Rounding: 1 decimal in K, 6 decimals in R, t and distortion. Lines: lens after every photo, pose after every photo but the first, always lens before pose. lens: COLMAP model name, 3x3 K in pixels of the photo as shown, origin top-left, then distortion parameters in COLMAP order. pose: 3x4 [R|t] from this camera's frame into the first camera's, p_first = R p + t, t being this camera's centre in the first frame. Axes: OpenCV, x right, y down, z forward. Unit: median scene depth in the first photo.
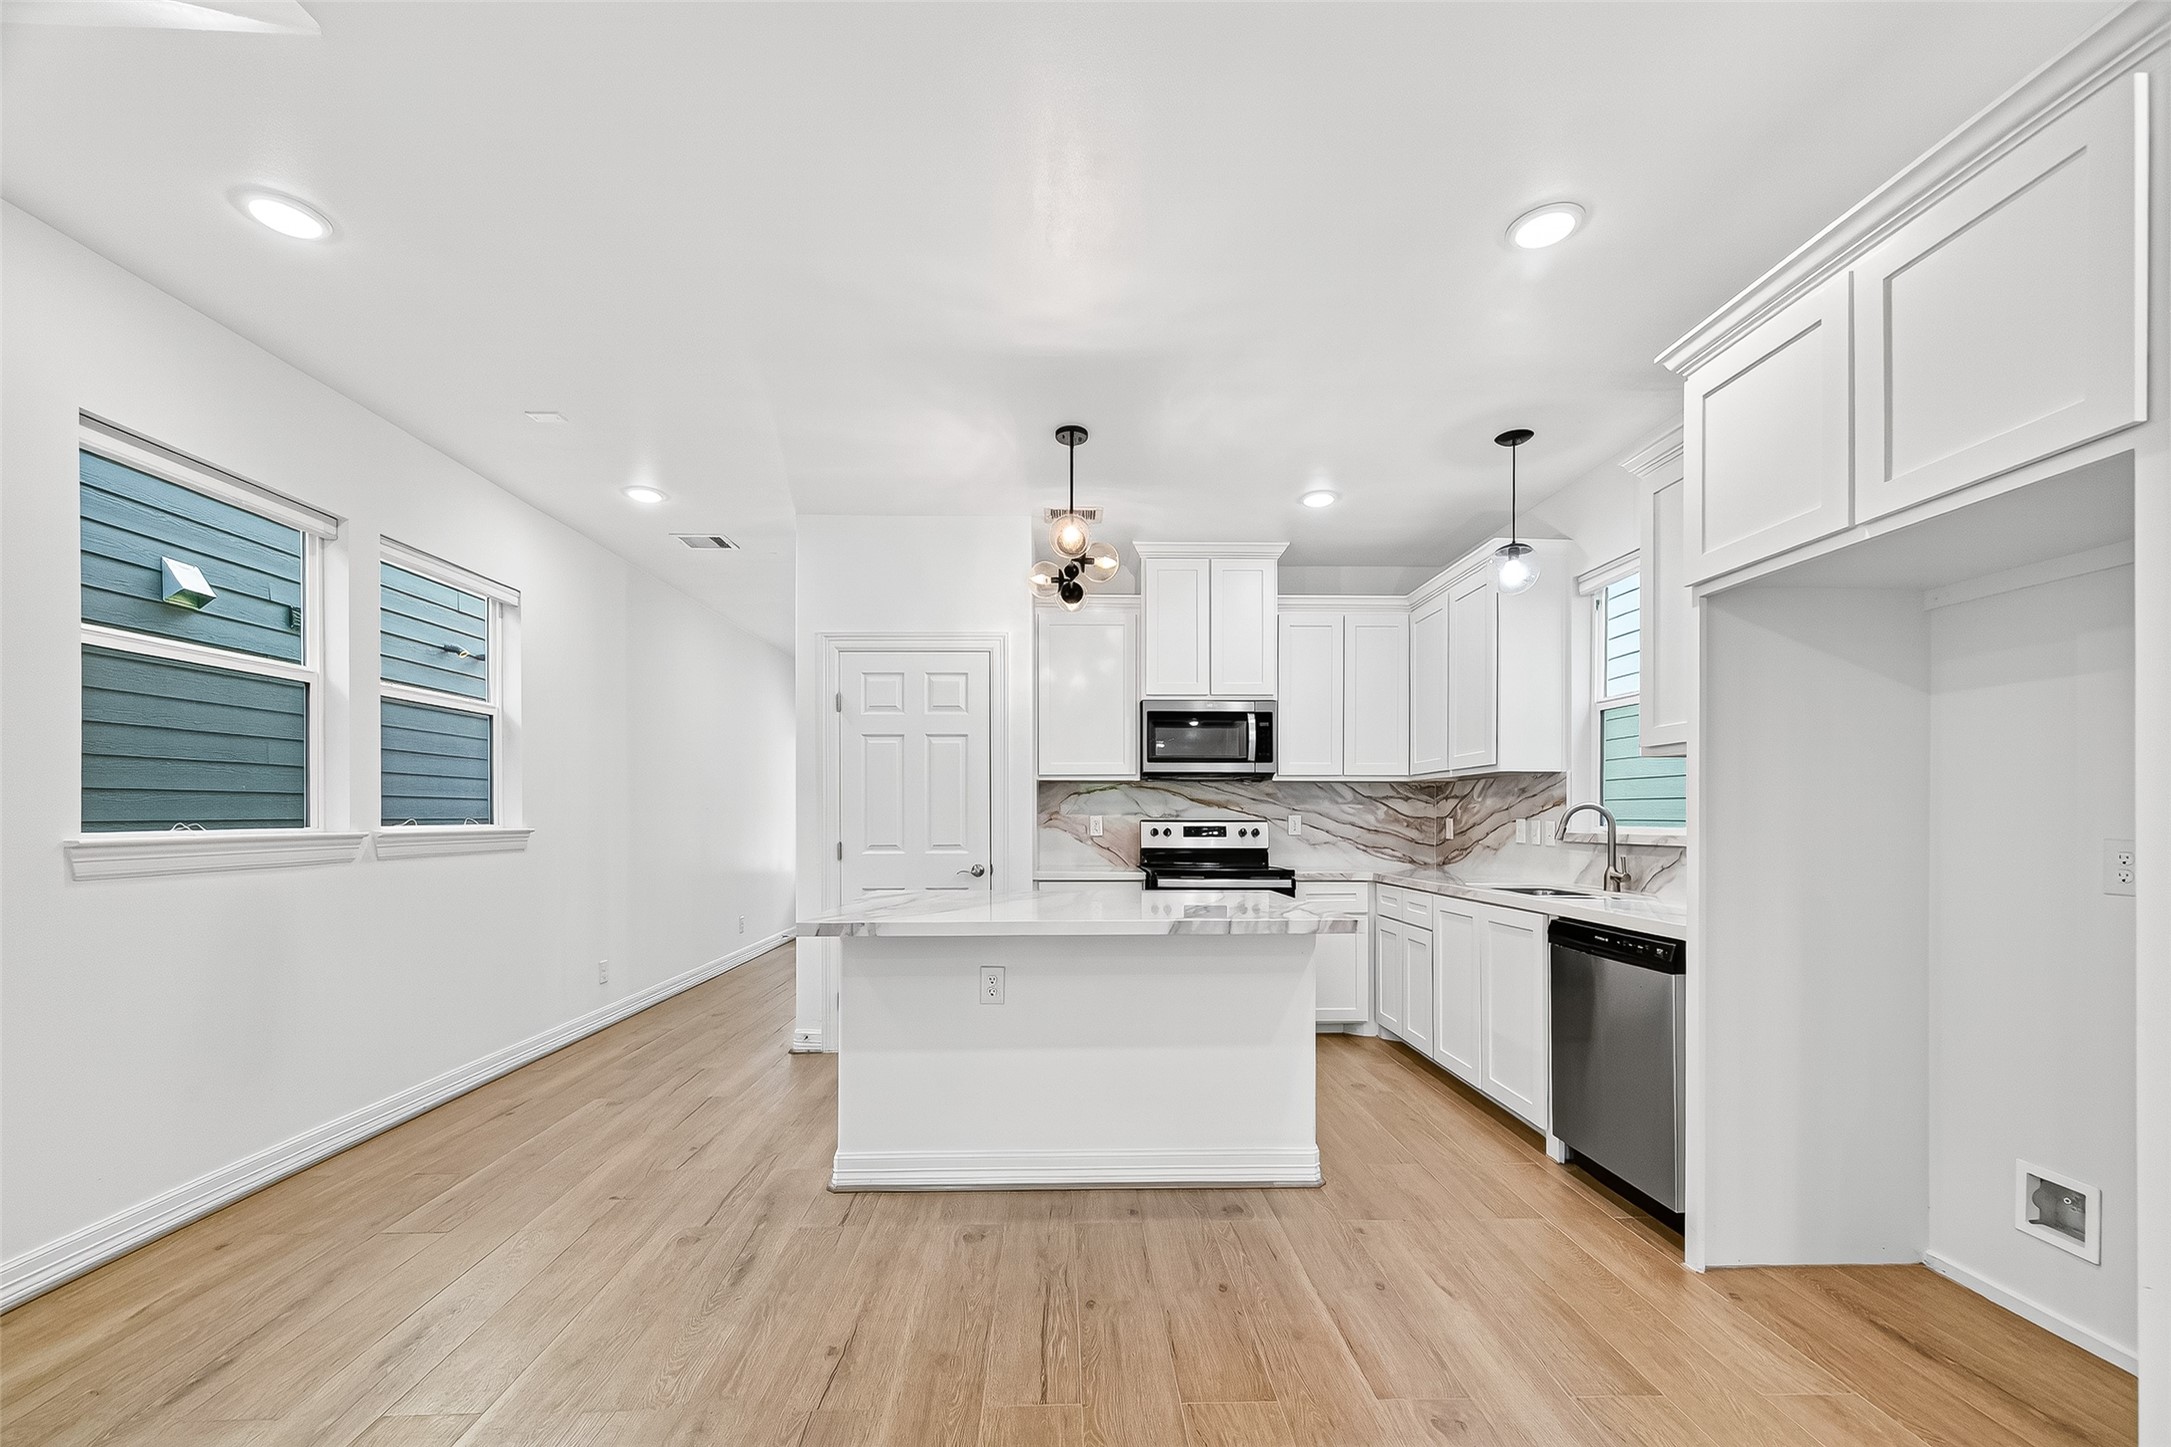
lens RADIAL K [[856.7, 0, 1061.5], [0, 856.7, 807.6], [0, 0, 1]] dist [-0.001032, -0.000121]
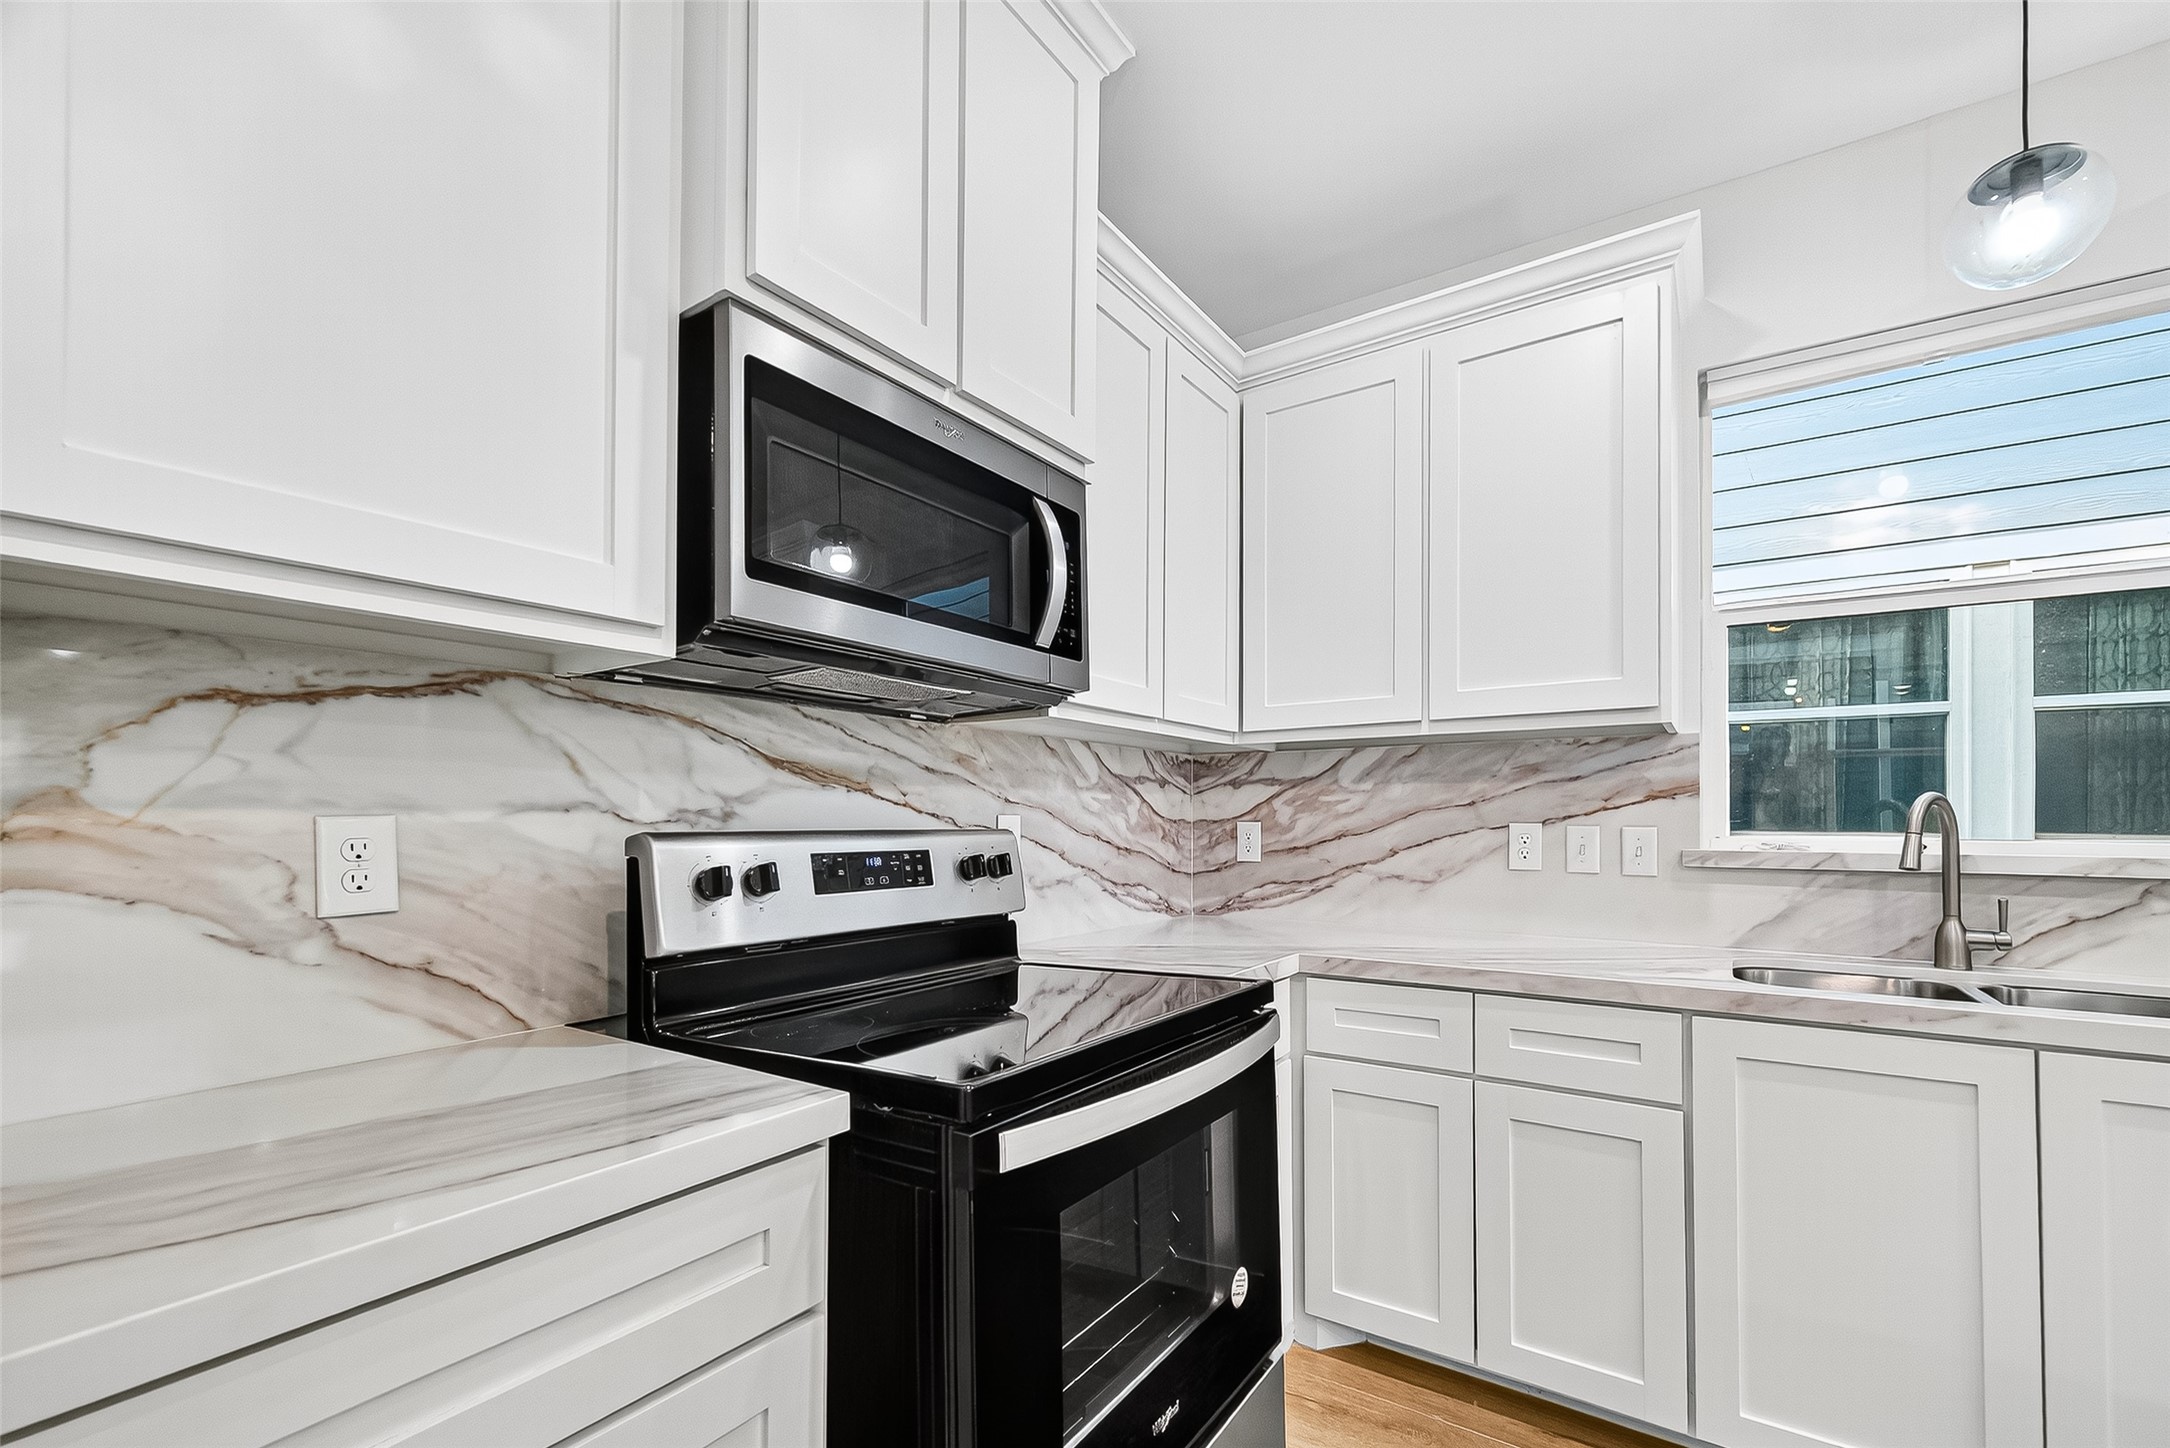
lens RADIAL K [[907.8, 0, 1173.9], [0, 907.8, 805.5], [0, 0, 1]] dist [-0.000835, -0.000049]
pose [[0.534026, 0.013104, 0.845367, -0.039848], [-0.010673, 0.999905, -0.008757, 0.007806], [-0.845401, -0.004346, 0.534115, 0.772252]]
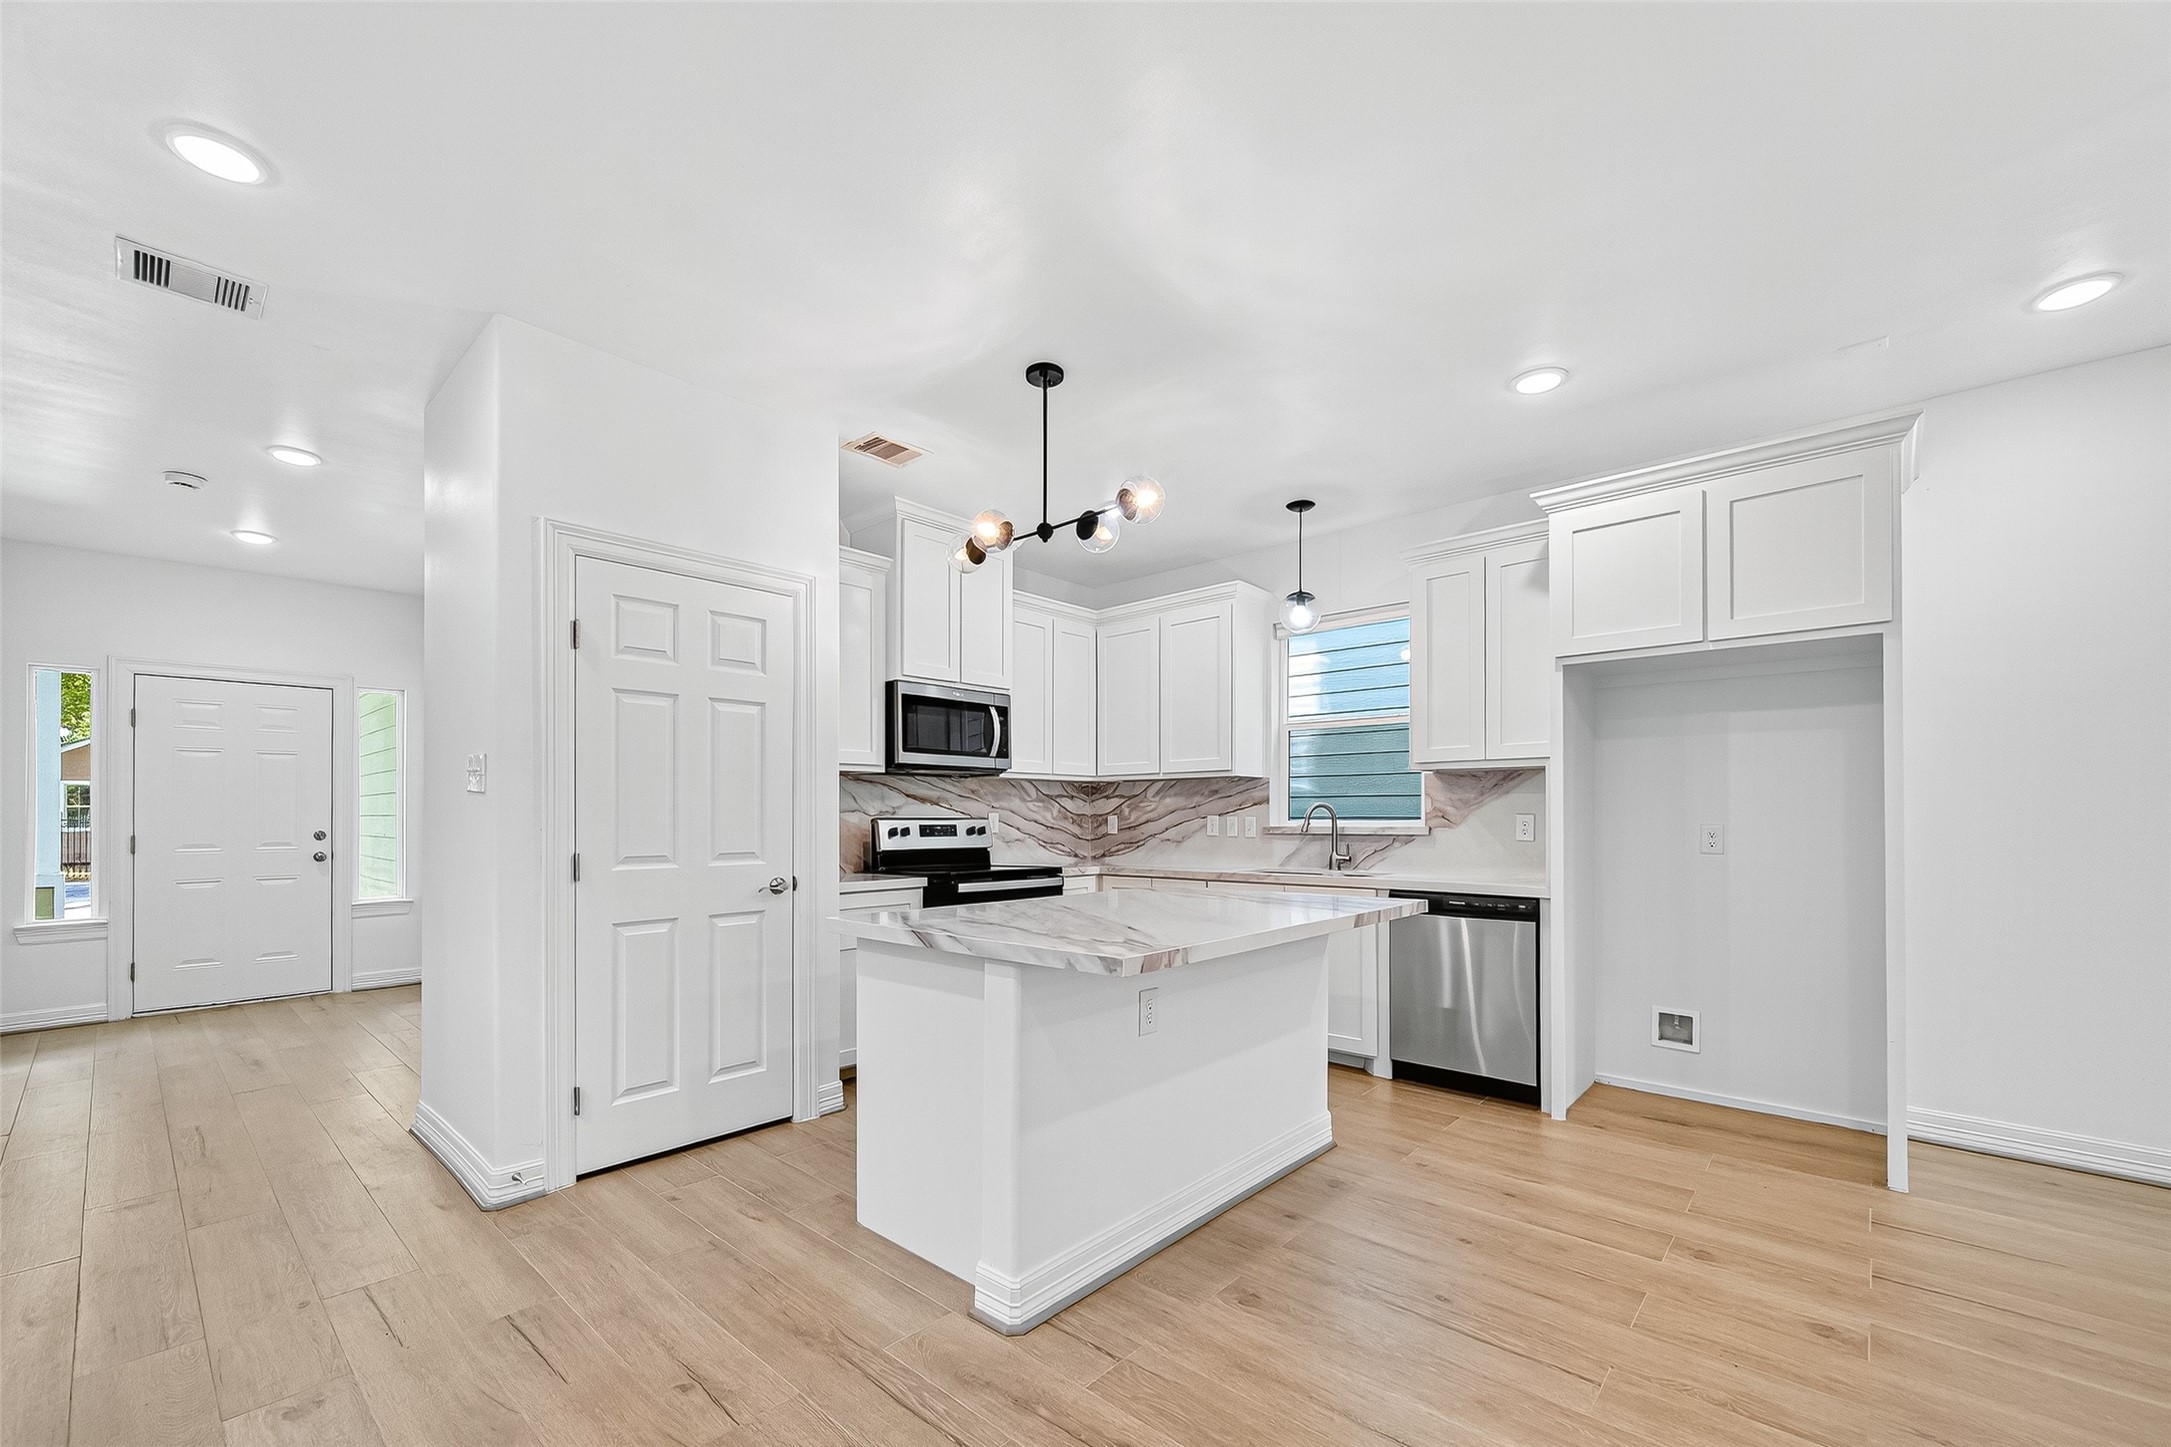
lens RADIAL K [[878.1, 0, 1084.3], [0, 878.1, 803.9], [0, 0, 1]] dist [0.001939, 0.000163]
pose [[0.689772, 0.008063, 0.723982, -0.417136], [-0.006367, 0.999967, -0.005071, 0.003476], [-0.723999, -0.001112, 0.689800, 0.245683]]
